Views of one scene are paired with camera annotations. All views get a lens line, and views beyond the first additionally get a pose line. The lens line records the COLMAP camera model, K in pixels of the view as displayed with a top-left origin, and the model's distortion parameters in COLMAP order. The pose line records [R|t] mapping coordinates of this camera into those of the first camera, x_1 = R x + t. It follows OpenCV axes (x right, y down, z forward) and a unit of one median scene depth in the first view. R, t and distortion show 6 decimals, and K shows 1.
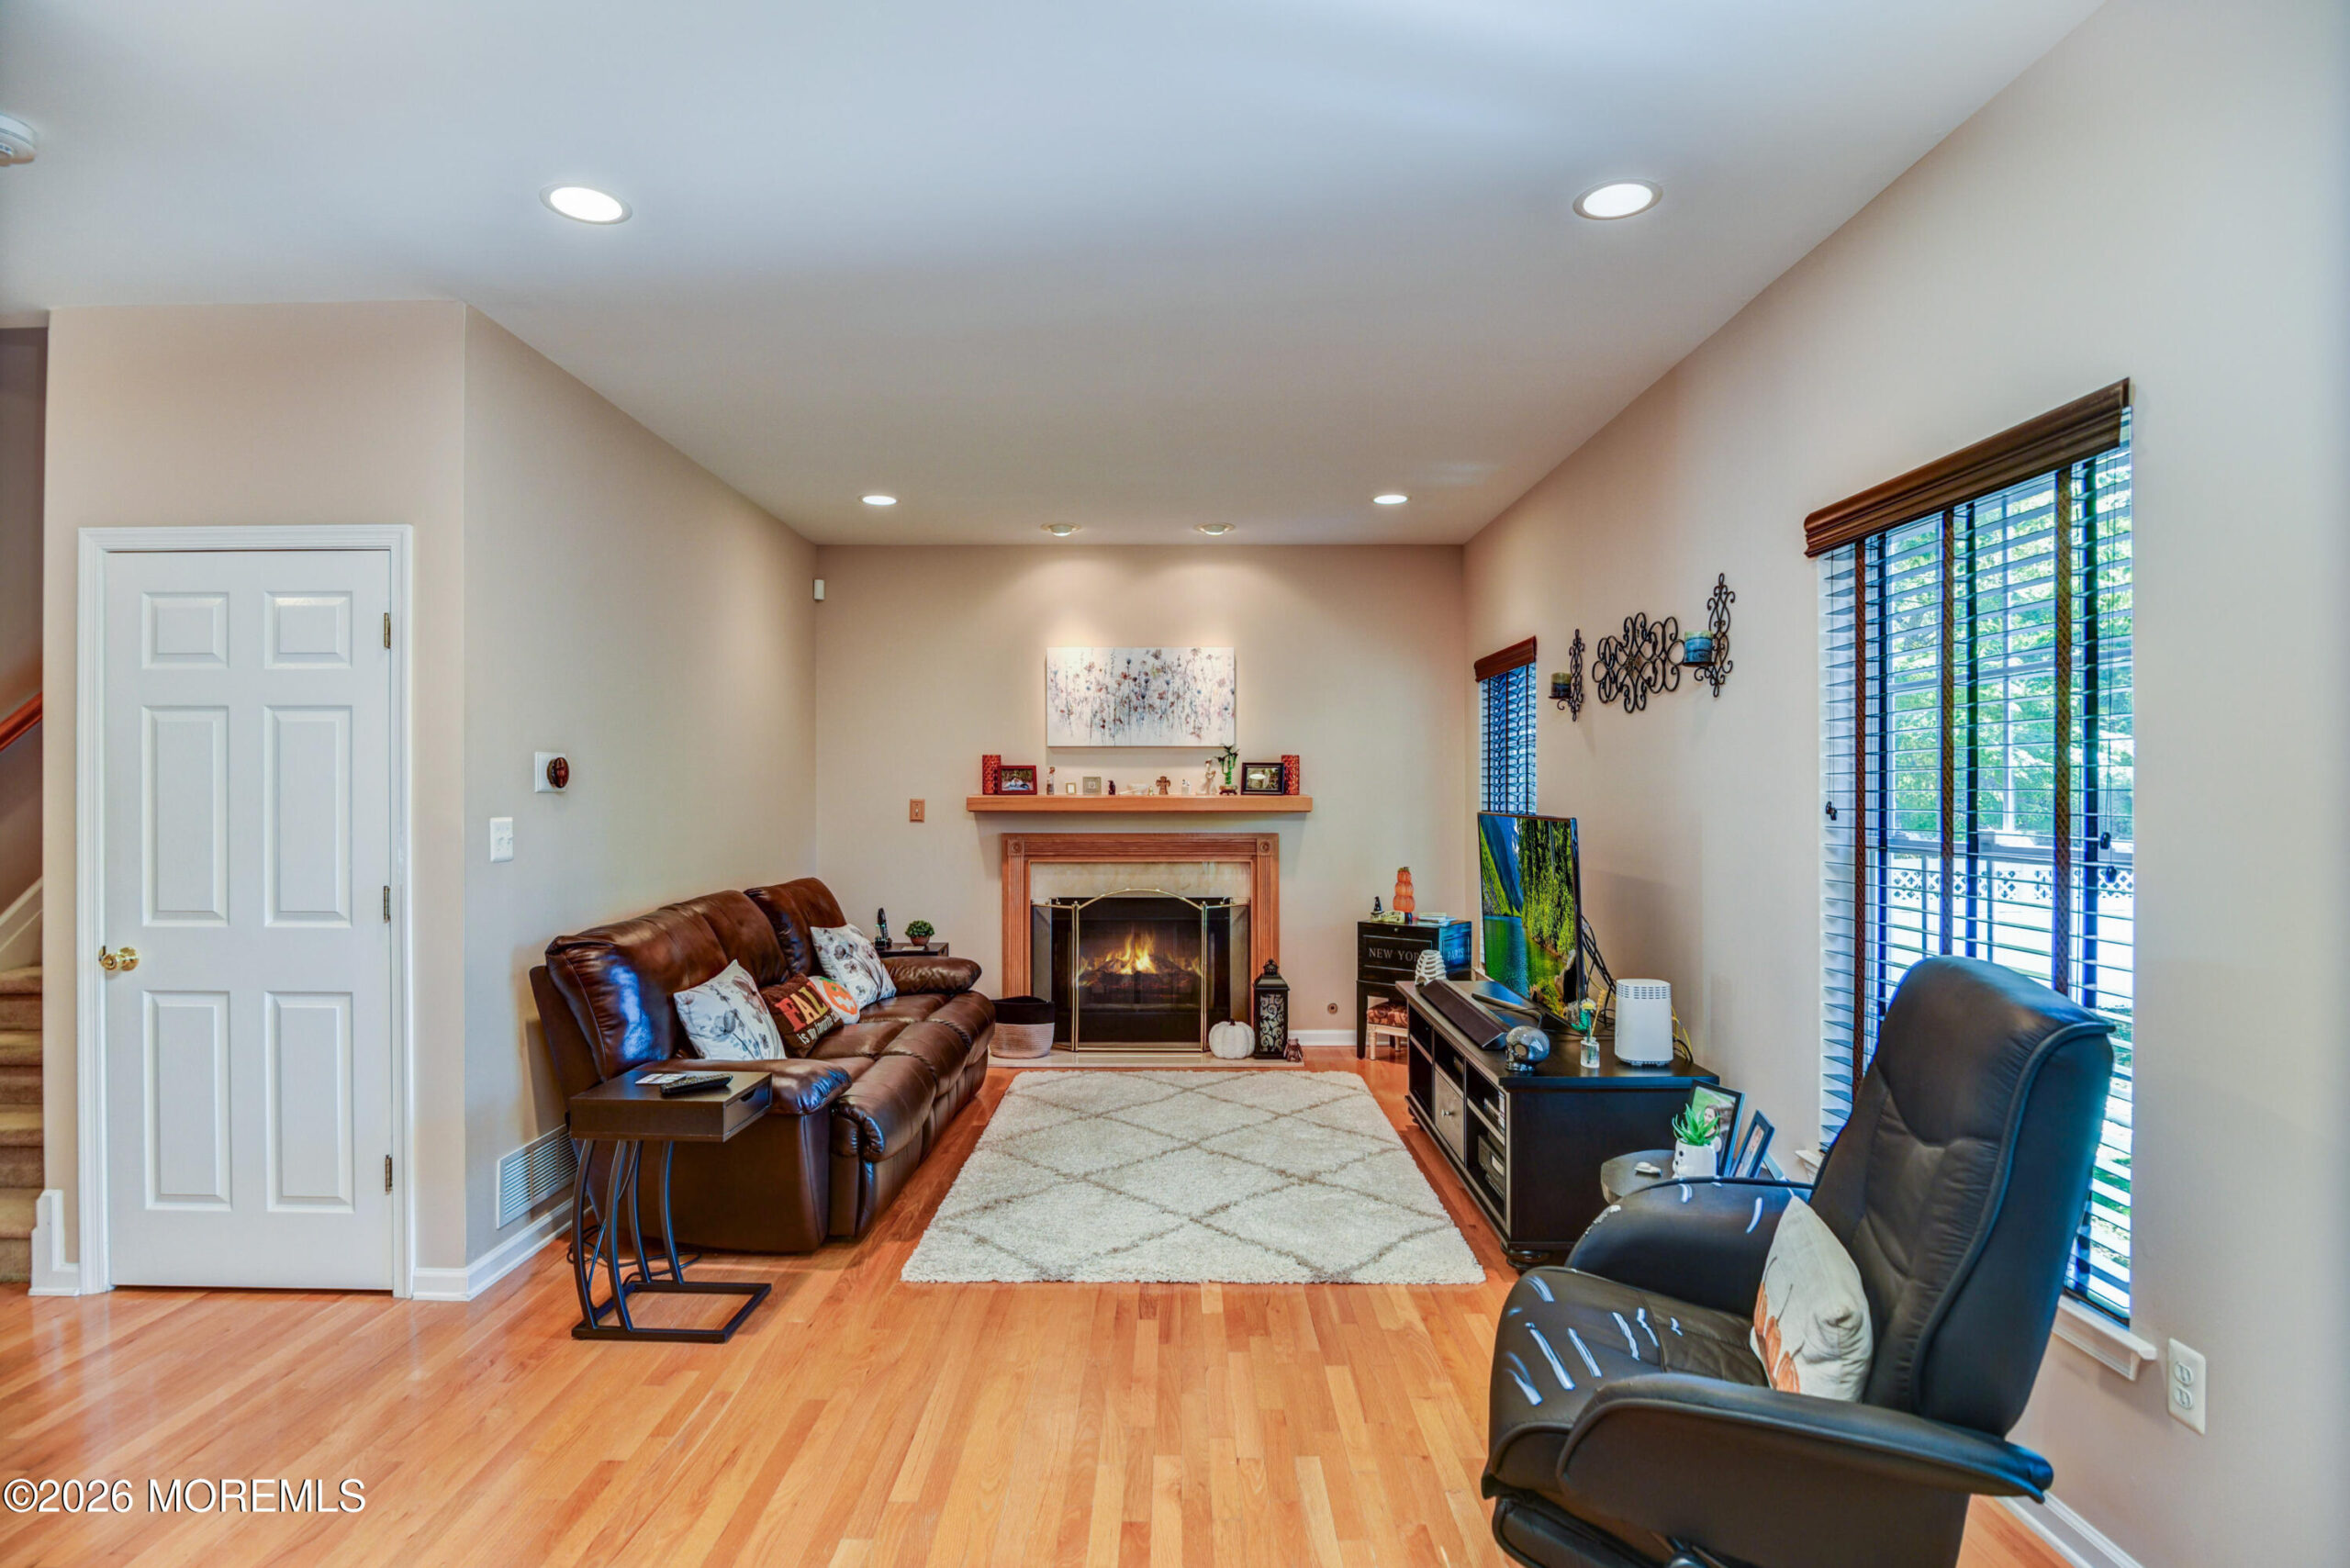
lens RADIAL K [[1147.0, 0, 1172.4], [0, 1147.0, 793.8], [0, 0, 1]] dist [-0.020335, -0.000915]
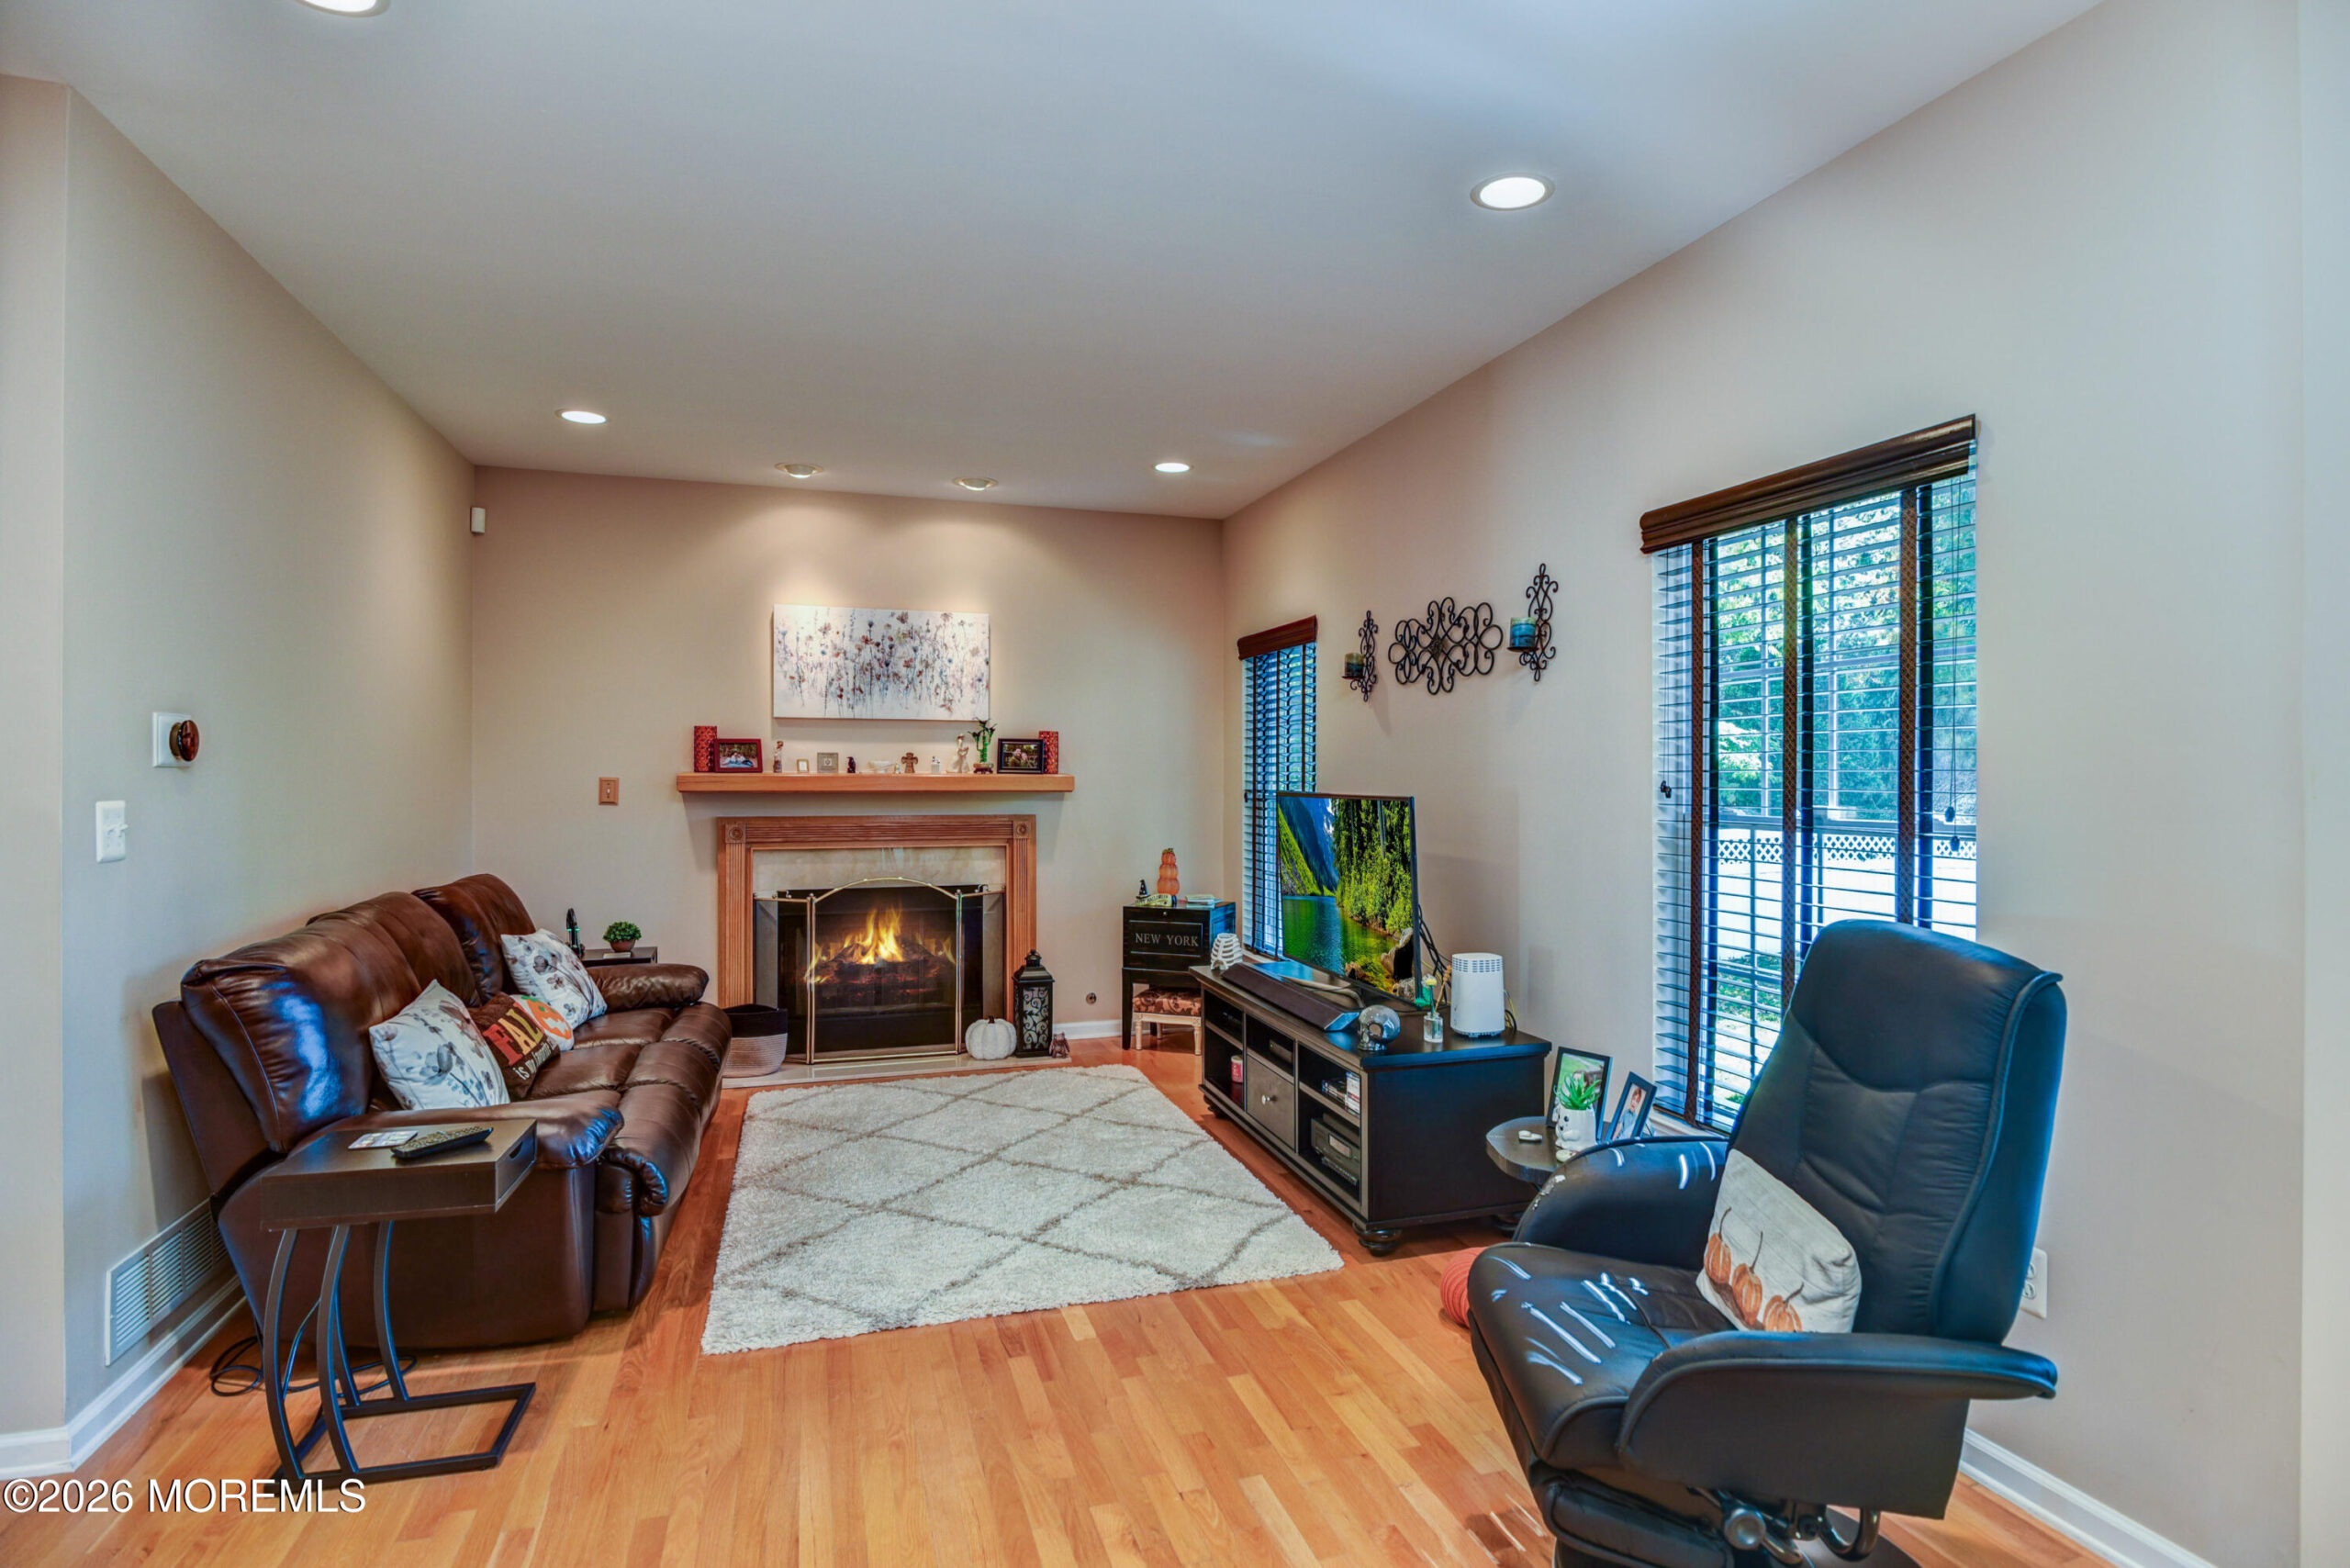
lens RADIAL K [[1194.6, 0, 1214.2], [0, 1194.6, 774.5], [0, 0, 1]] dist [-0.022286, -0.000289]
pose [[0.945642, 0.002593, 0.325198, -0.119209], [-0.002939, 0.999996, 0.000571, 0.000879], [-0.325195, -0.001496, 0.945646, 0.044442]]
